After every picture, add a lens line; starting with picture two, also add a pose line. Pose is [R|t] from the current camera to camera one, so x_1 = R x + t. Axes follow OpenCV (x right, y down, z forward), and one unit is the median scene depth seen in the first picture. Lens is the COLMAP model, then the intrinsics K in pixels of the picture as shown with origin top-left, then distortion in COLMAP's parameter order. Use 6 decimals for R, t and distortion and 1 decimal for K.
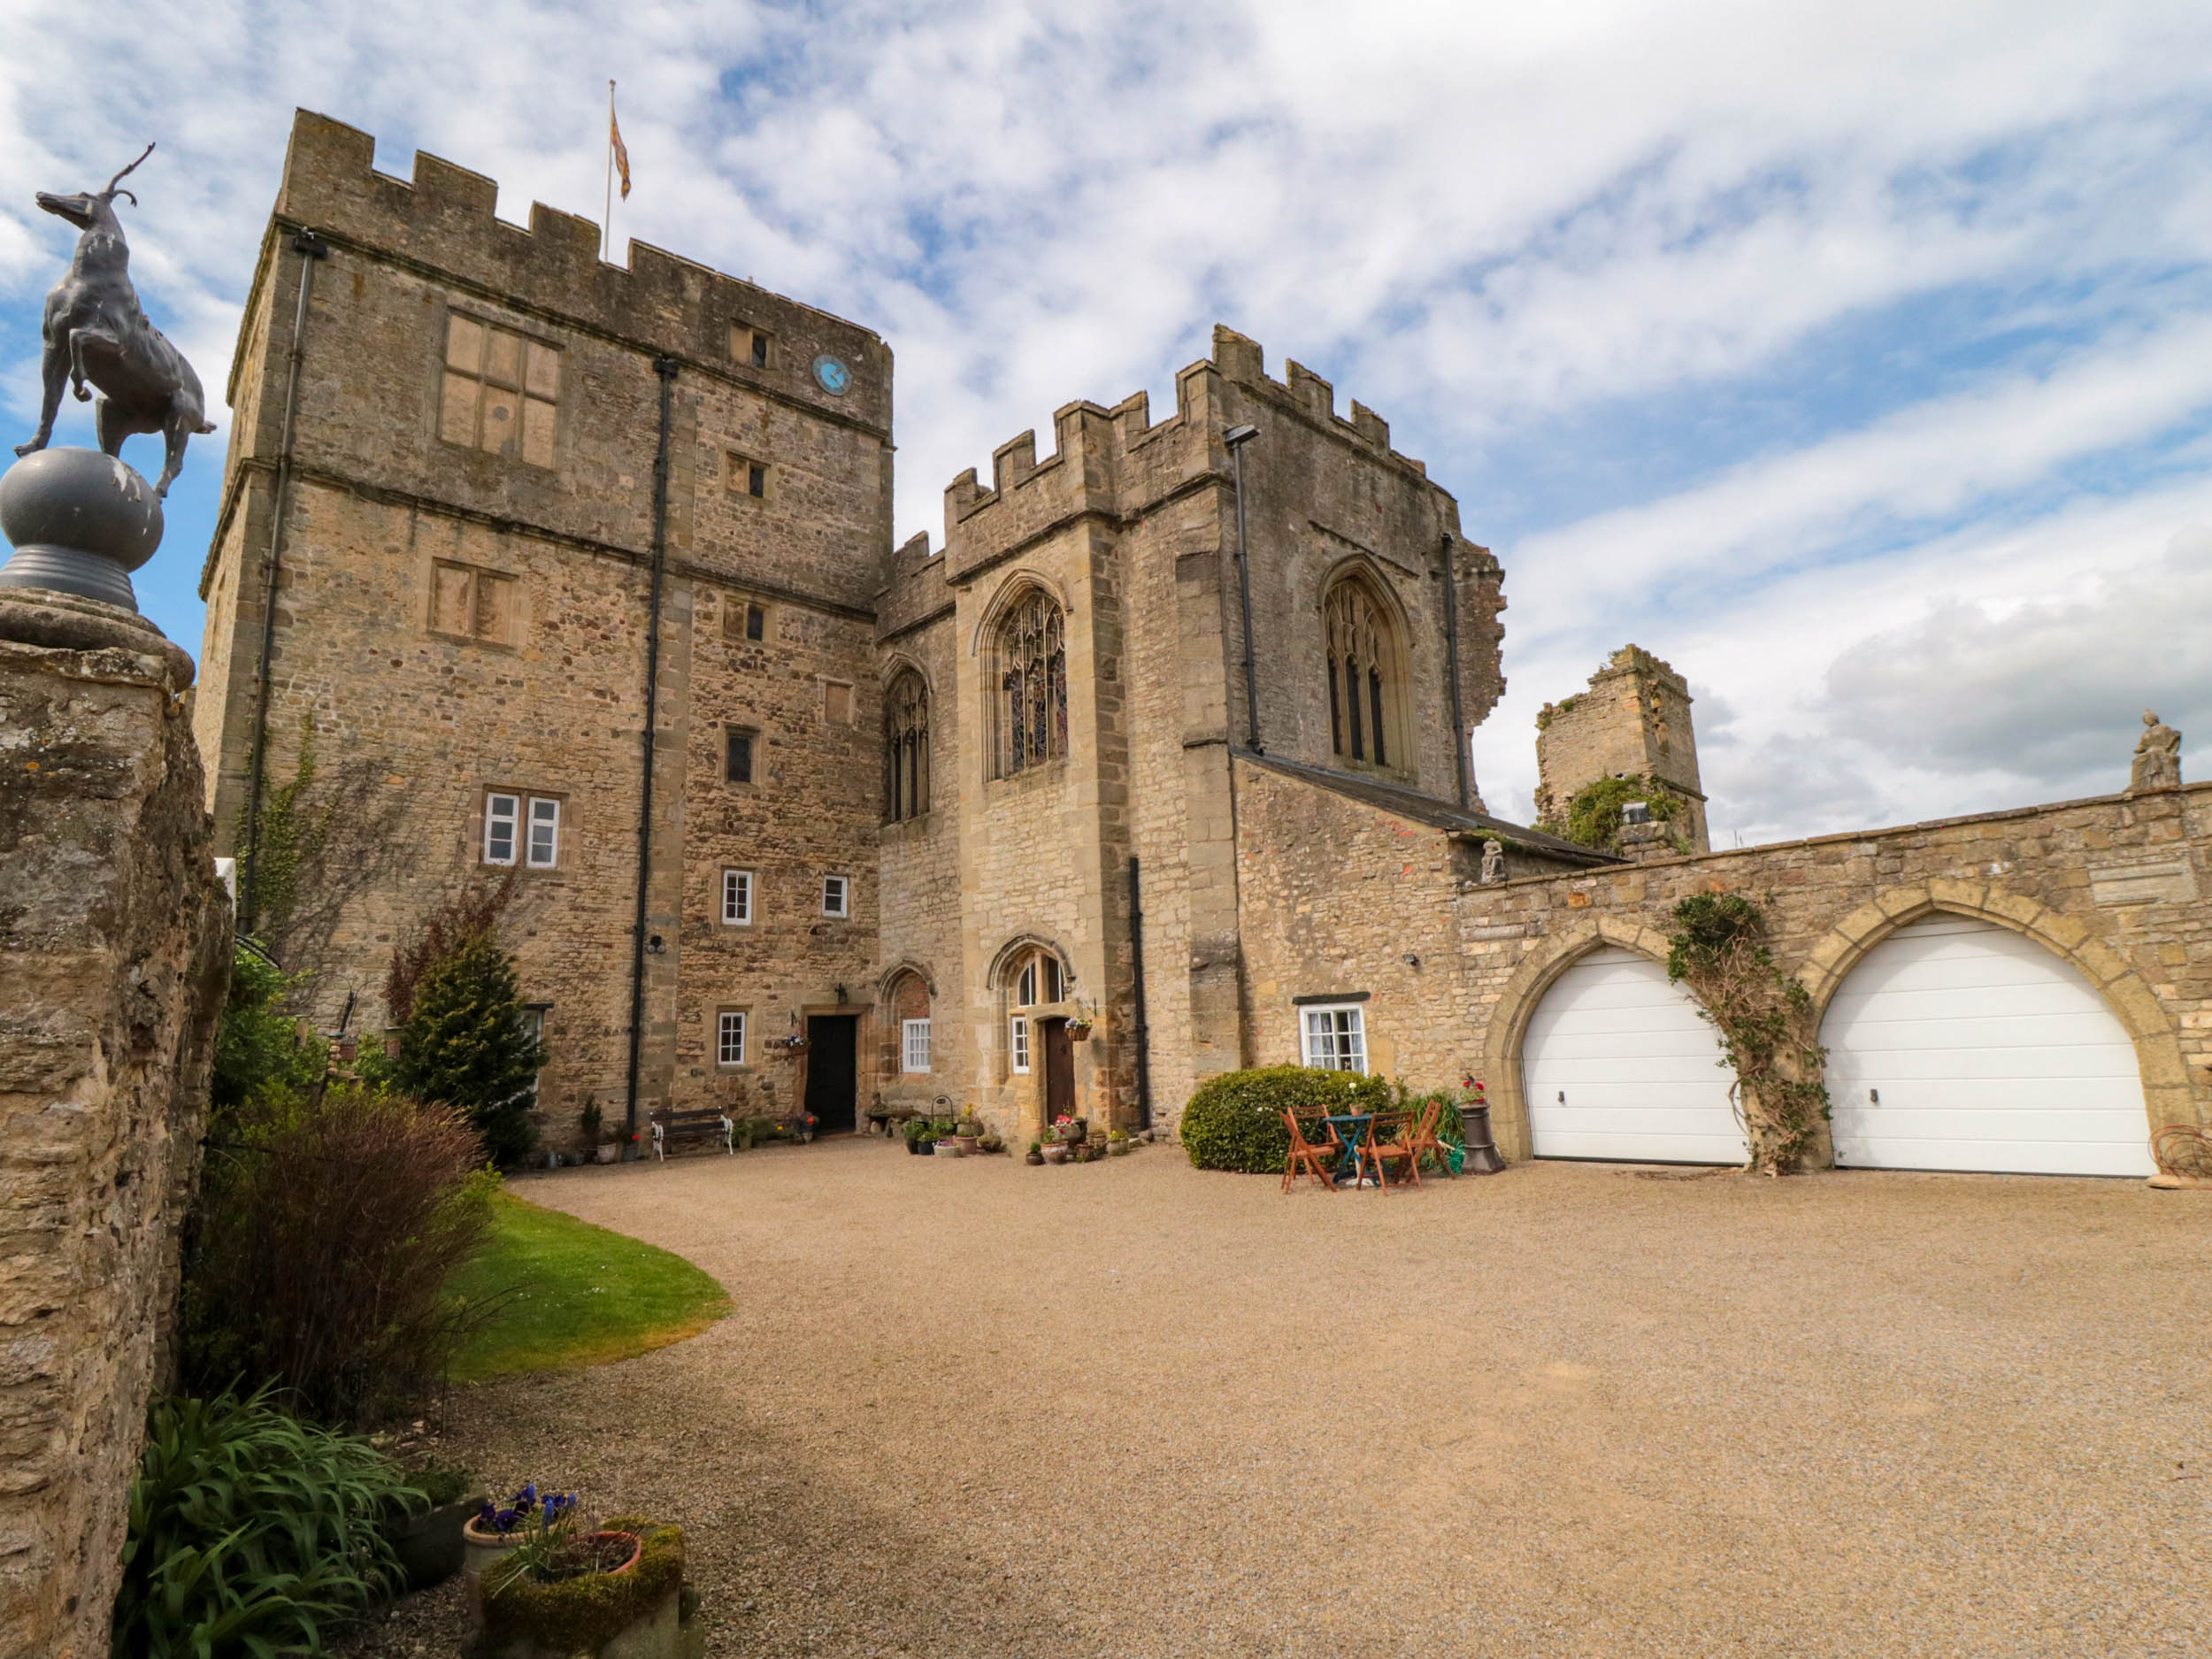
lens RADIAL K [[1153.9, 0, 1114.0], [0, 1153.9, 805.0], [0, 0, 1]] dist [0.001405, -0.013713]
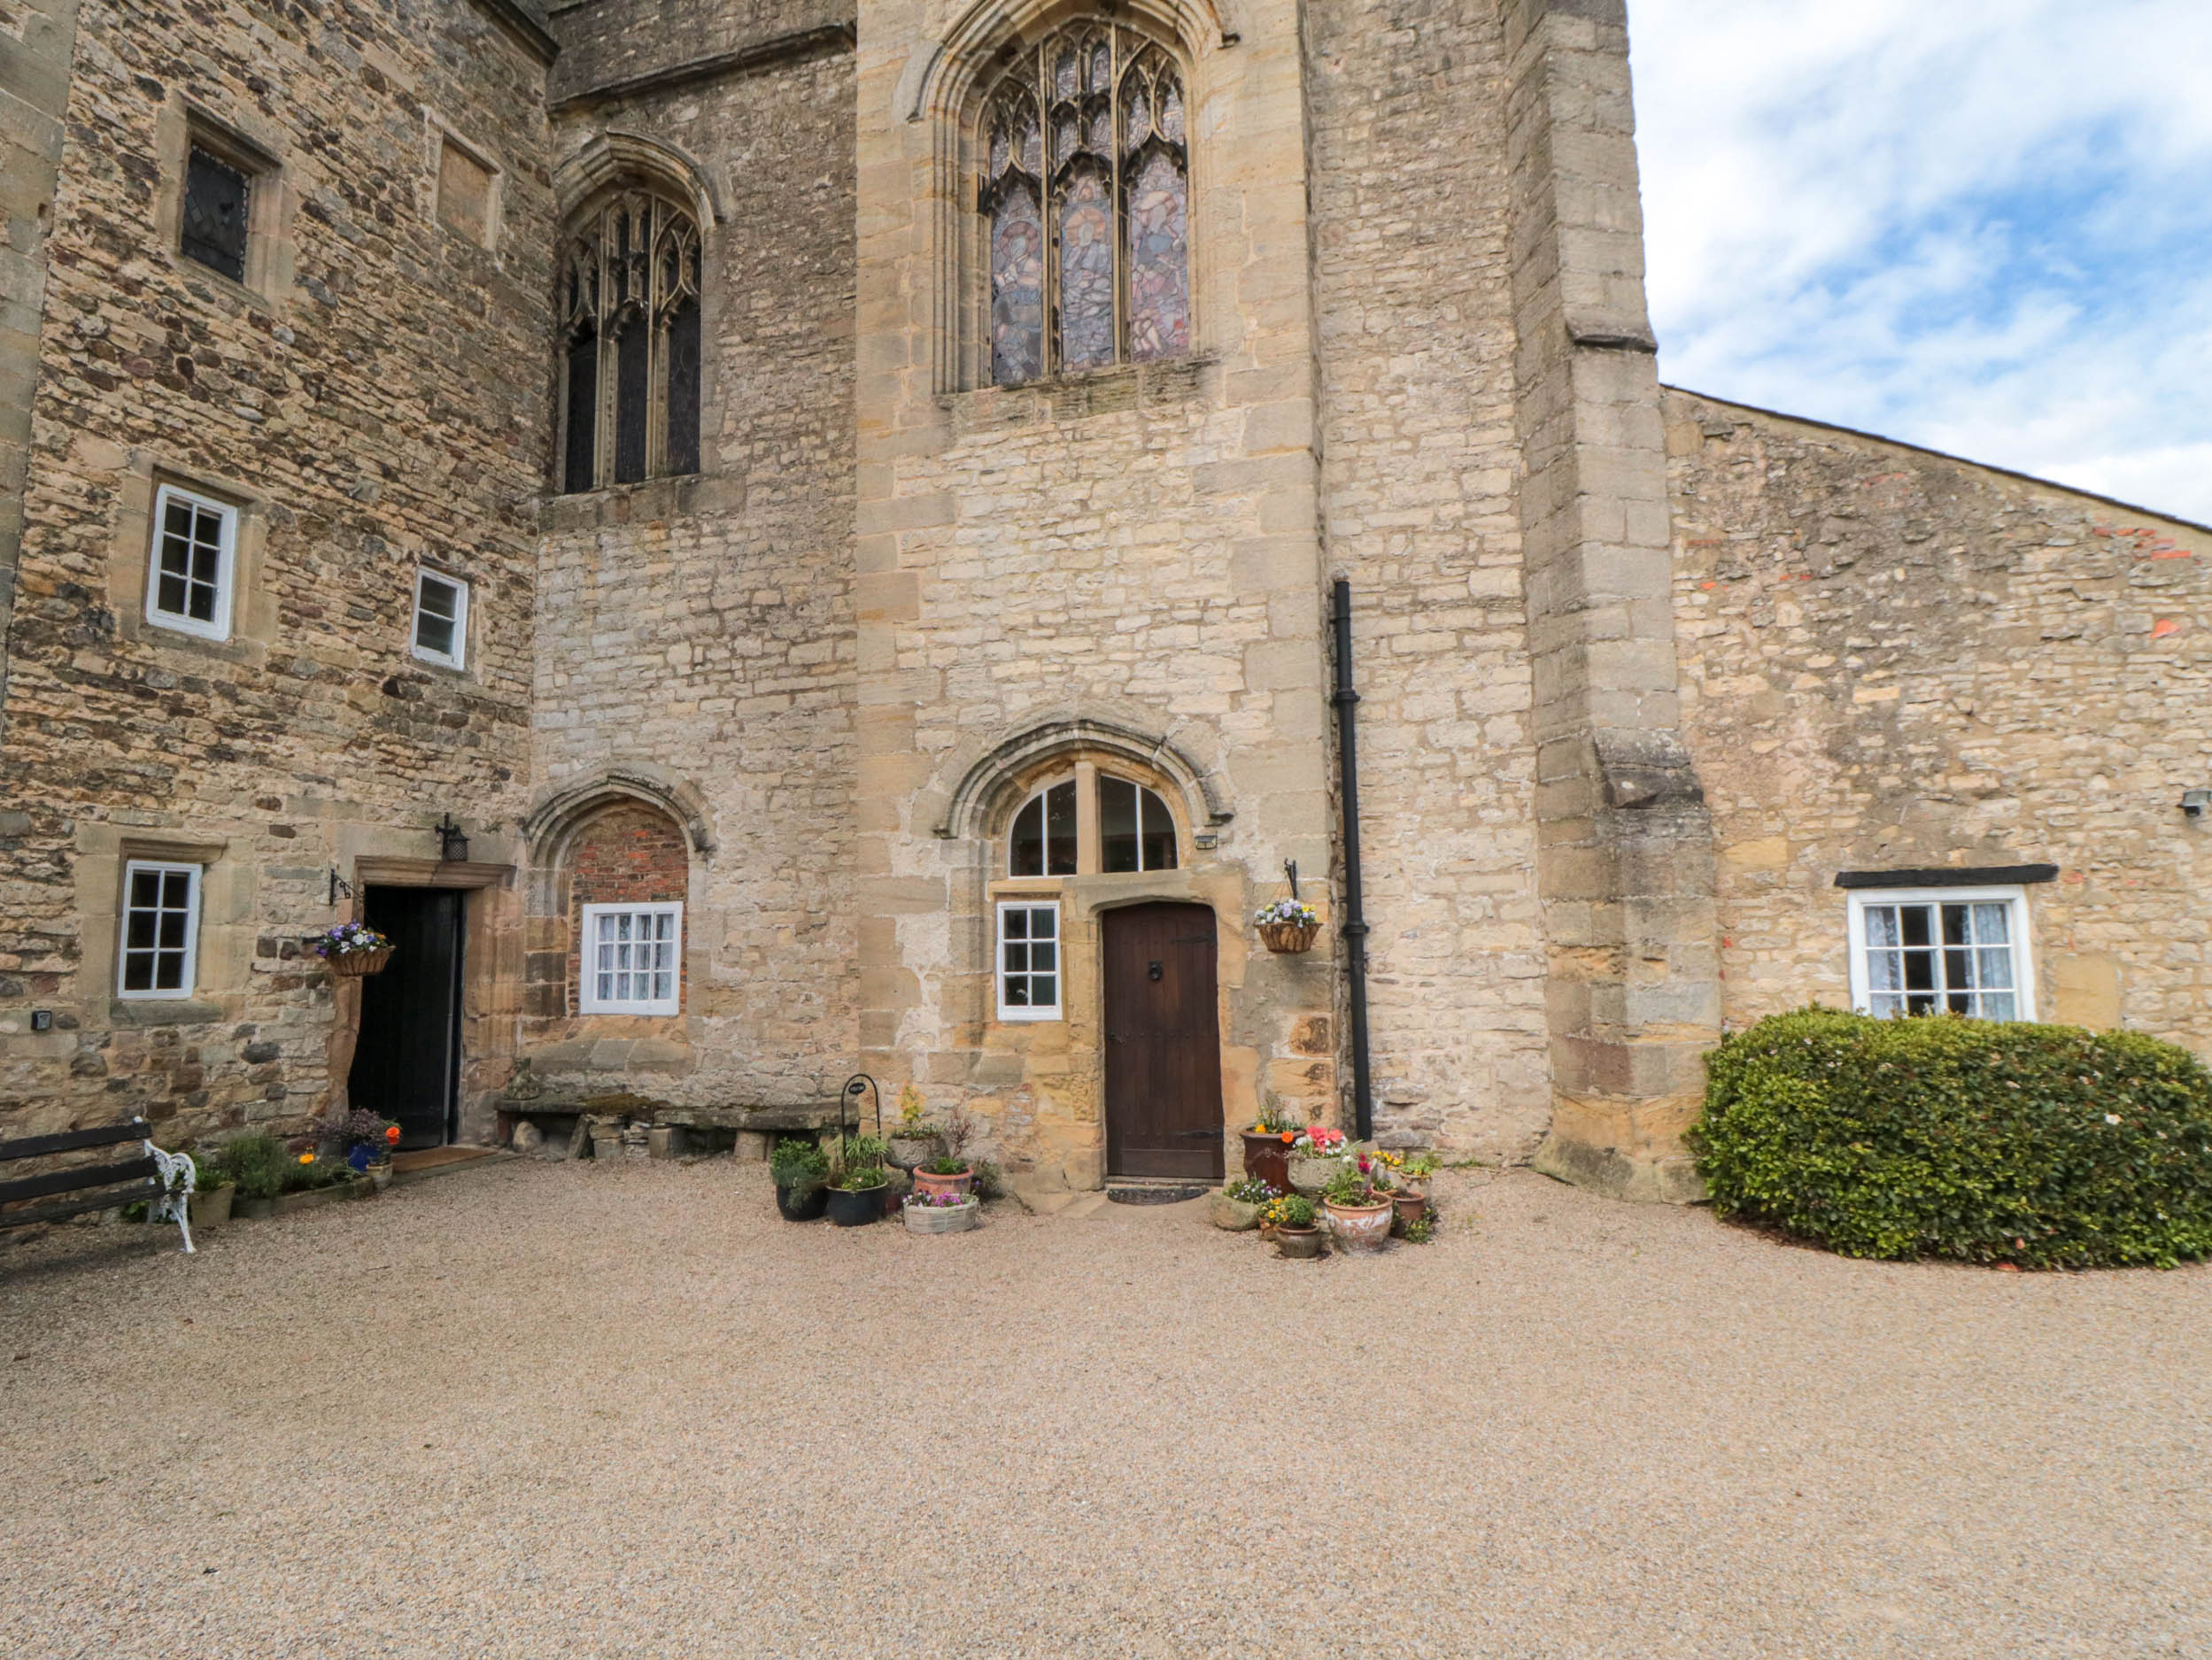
lens RADIAL K [[1153.8, 0, 1128.4], [0, 1153.8, 818.0], [0, 0, 1]] dist [0.001405, -0.013713]
pose [[0.858142, 0.079002, 0.507298, -0.266216], [-0.117231, 0.992138, 0.043800, 0.119114], [-0.499849, -0.097058, 0.860657, 0.553486]]
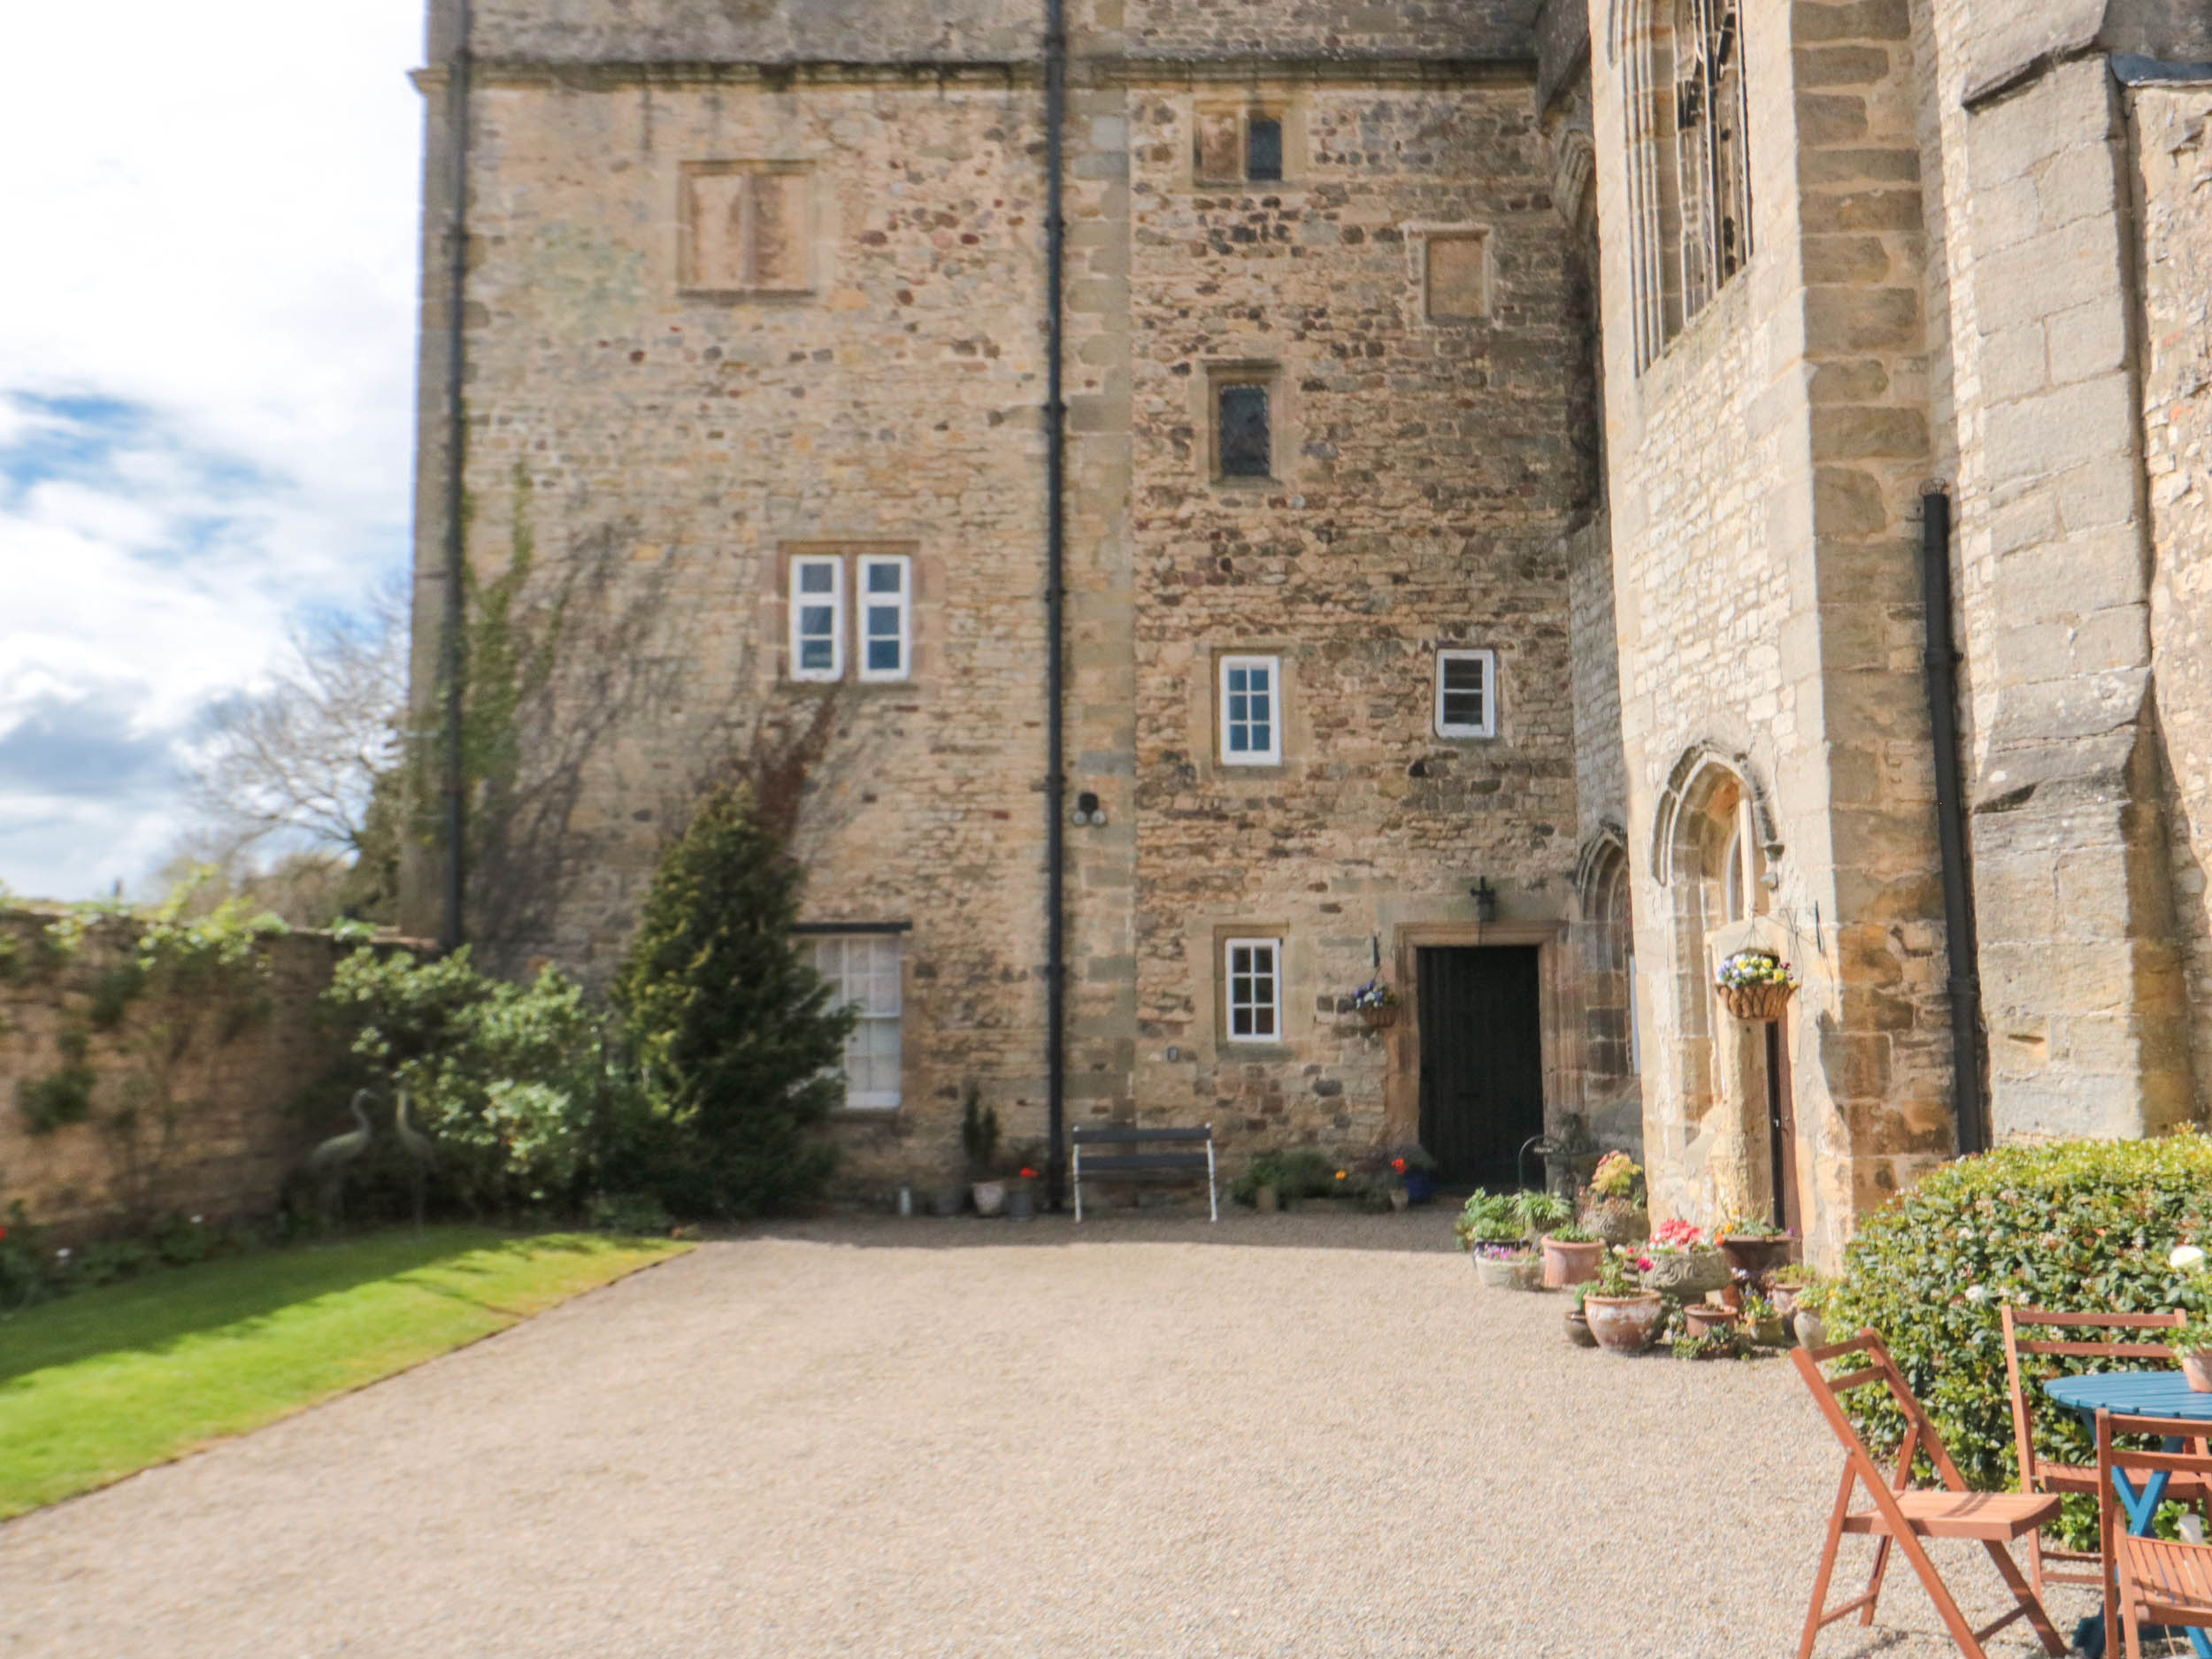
lens RADIAL K [[1949.3, 0, 1063.9], [0, 1949.3, 800.2], [0, 0, 1]] dist [0.022345, -0.008173]
pose [[0.736831, -0.044672, -0.674600, 0.191335], [0.116104, 0.991352, 0.061168, 0.062546], [0.666033, -0.123394, 0.735645, 0.350877]]
